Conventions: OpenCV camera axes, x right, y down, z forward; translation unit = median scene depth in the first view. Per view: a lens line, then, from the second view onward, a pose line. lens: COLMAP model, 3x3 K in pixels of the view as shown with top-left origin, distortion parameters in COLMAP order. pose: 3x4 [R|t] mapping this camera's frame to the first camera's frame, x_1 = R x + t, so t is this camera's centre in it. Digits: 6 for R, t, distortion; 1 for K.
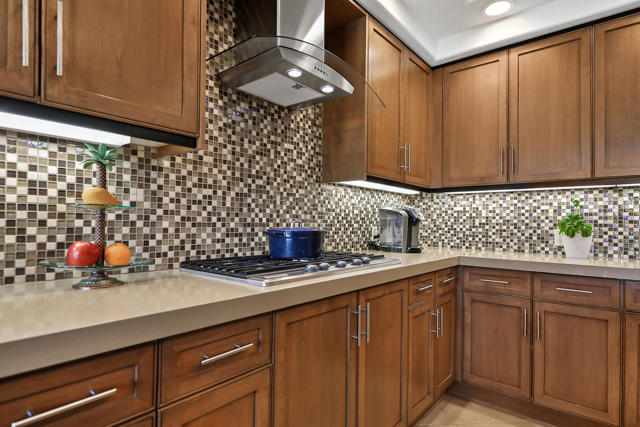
lens RADIAL K [[347.2, 0, 320.8], [0, 347.2, 212.8], [0, 0, 1]] dist [0.002879, -0.001758]
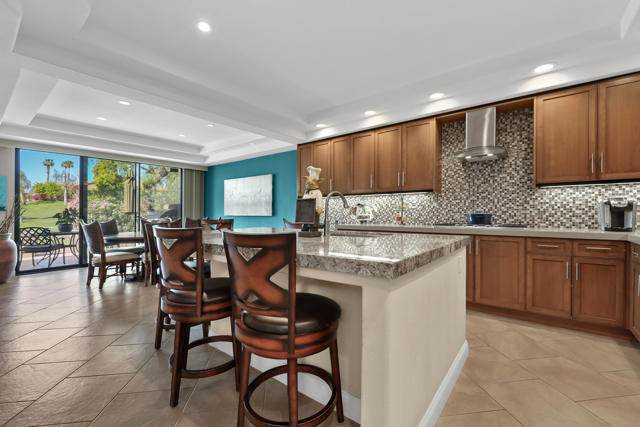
lens RADIAL K [[279.6, 0, 327.0], [0, 279.6, 210.2], [0, 0, 1]] dist [0.003147, -0.000338]
pose [[0.032202, -0.019401, -0.999293, 1.798741], [0.037448, 0.999133, -0.018192, 0.016860], [0.998780, -0.036836, 0.032901, -0.184728]]
